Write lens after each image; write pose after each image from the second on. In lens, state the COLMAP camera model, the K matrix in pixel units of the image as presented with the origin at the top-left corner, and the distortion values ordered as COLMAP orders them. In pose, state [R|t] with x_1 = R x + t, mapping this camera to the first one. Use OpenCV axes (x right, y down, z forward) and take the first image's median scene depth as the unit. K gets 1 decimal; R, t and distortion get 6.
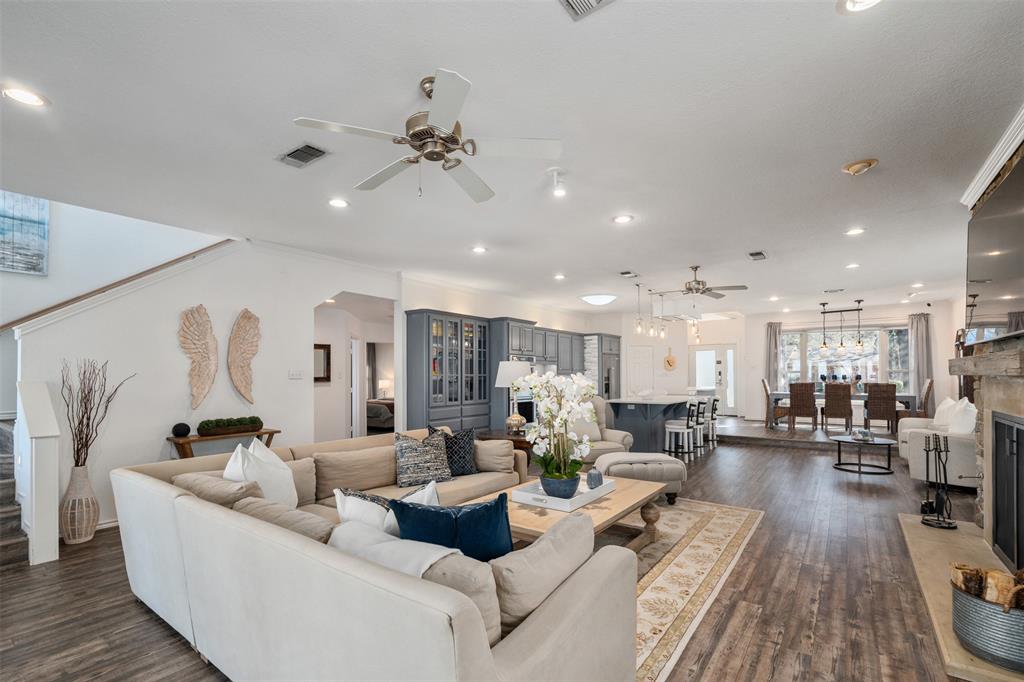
lens RADIAL K [[458.3, 0, 517.9], [0, 458.3, 369.6], [0, 0, 1]] dist [0.002035, 0.000415]
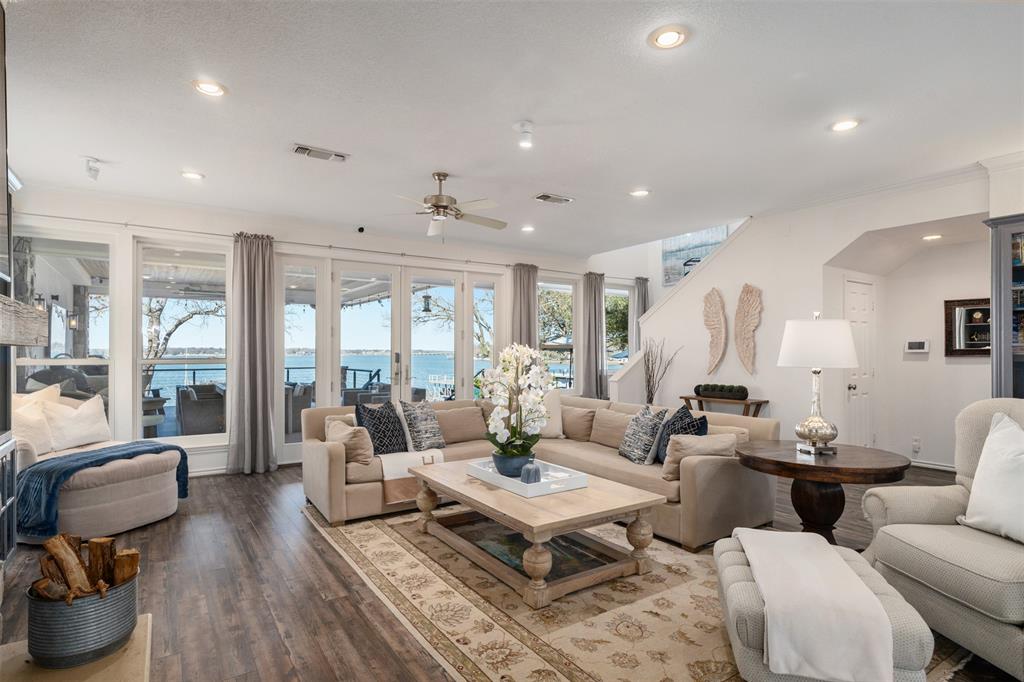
lens RADIAL K [[543.8, 0, 512.1], [0, 543.8, 347.8], [0, 0, 1]] dist [-0.000834, 0.000020]
pose [[-0.358125, -0.003034, -0.933669, 0.762706], [0.010878, 0.999913, -0.007421, 0.017166], [0.933610, -0.012814, -0.358061, 0.942809]]
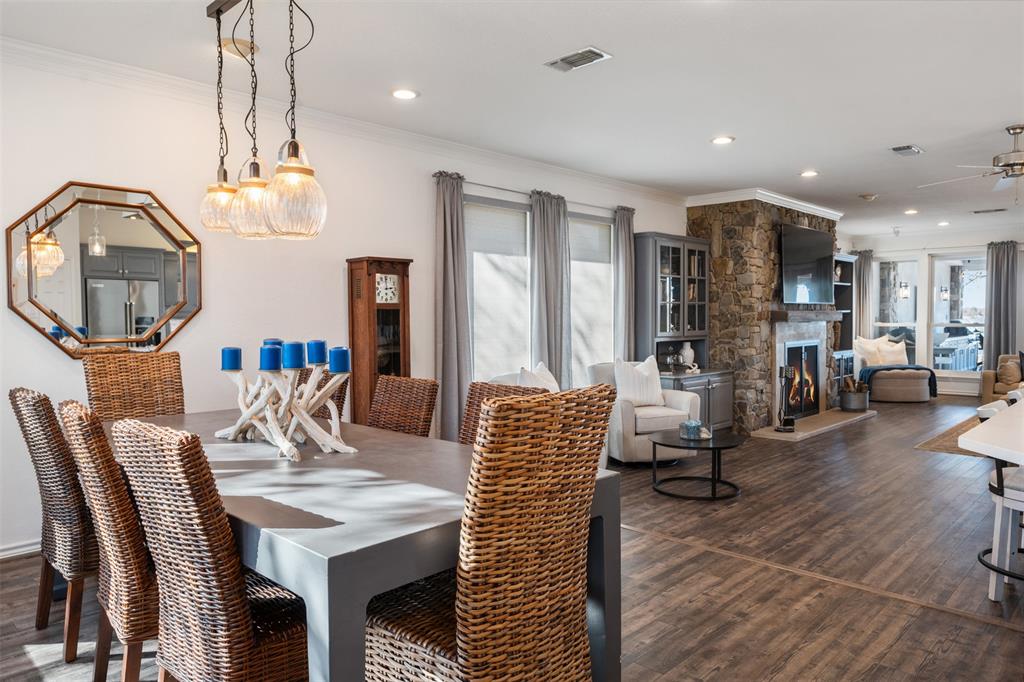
lens RADIAL K [[688.5, 0, 509.3], [0, 688.5, 341.9], [0, 0, 1]] dist [0.012555, -0.005324]
pose [[-0.989237, 0.006771, 0.146164, 1.140015], [0.010648, 0.999612, 0.025758, 0.010279], [-0.145932, 0.027037, -0.988925, 2.516470]]
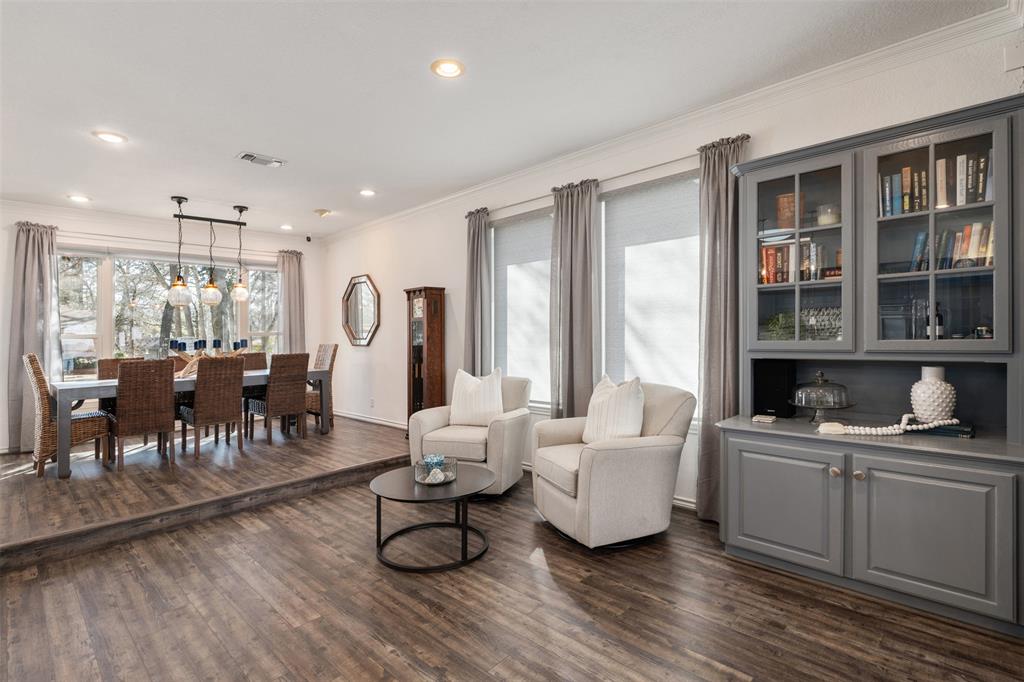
lens RADIAL K [[491.3, 0, 510.2], [0, 491.3, 322.9], [0, 0, 1]] dist [-0.005143, 0.001239]
pose [[0.148897, 0.026744, 0.988491, 0.394257], [0.011287, 0.999523, -0.028743, 0.023942], [-0.988788, 0.015437, 0.148524, 1.148888]]
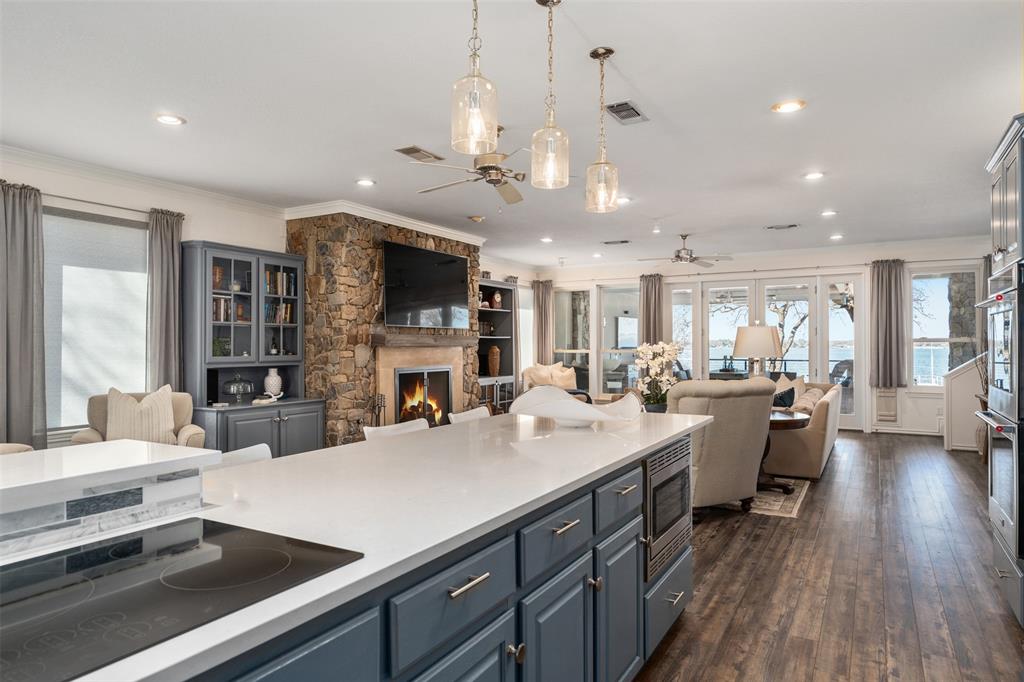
lens RADIAL K [[631.8, 0, 507.8], [0, 631.8, 343.1], [0, 0, 1]] dist [0.007748, -0.003648]
pose [[-0.995836, 0.006420, -0.090934, 0.574357], [0.007566, 0.999896, -0.012263, 0.024527], [0.090845, -0.012900, -0.995781, 2.209252]]
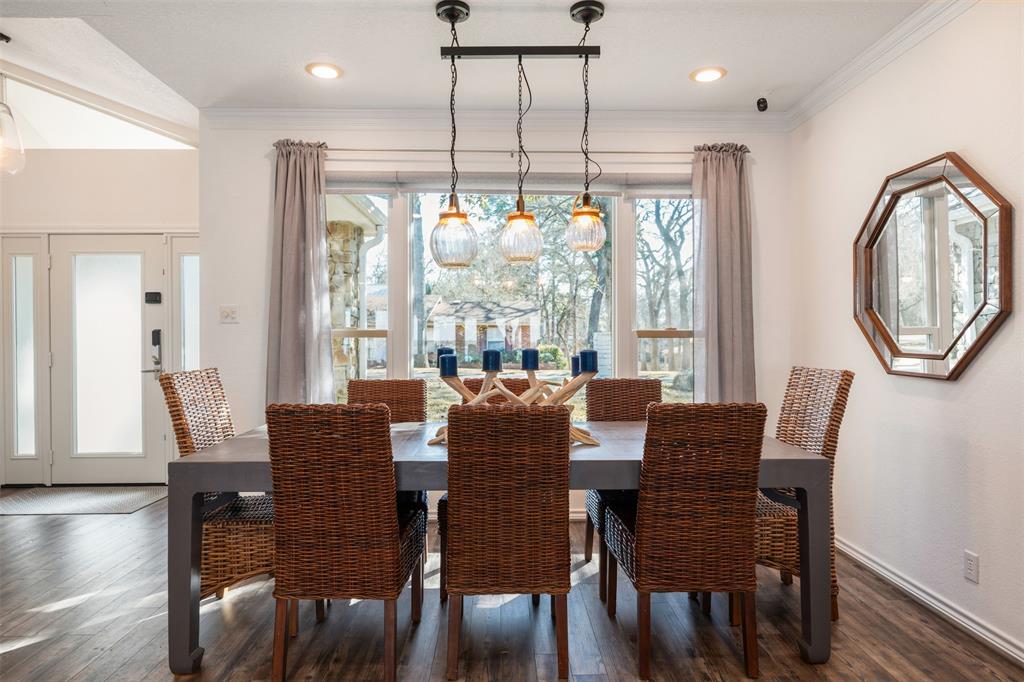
lens RADIAL K [[602.8, 0, 511.9], [0, 602.8, 328.8], [0, 0, 1]] dist [-0.019156, -0.000991]
pose [[0.800909, 0.011819, 0.598670, 1.071152], [-0.010291, 0.999929, -0.005973, 0.006567], [-0.598698, -0.001377, 0.800973, 1.556740]]
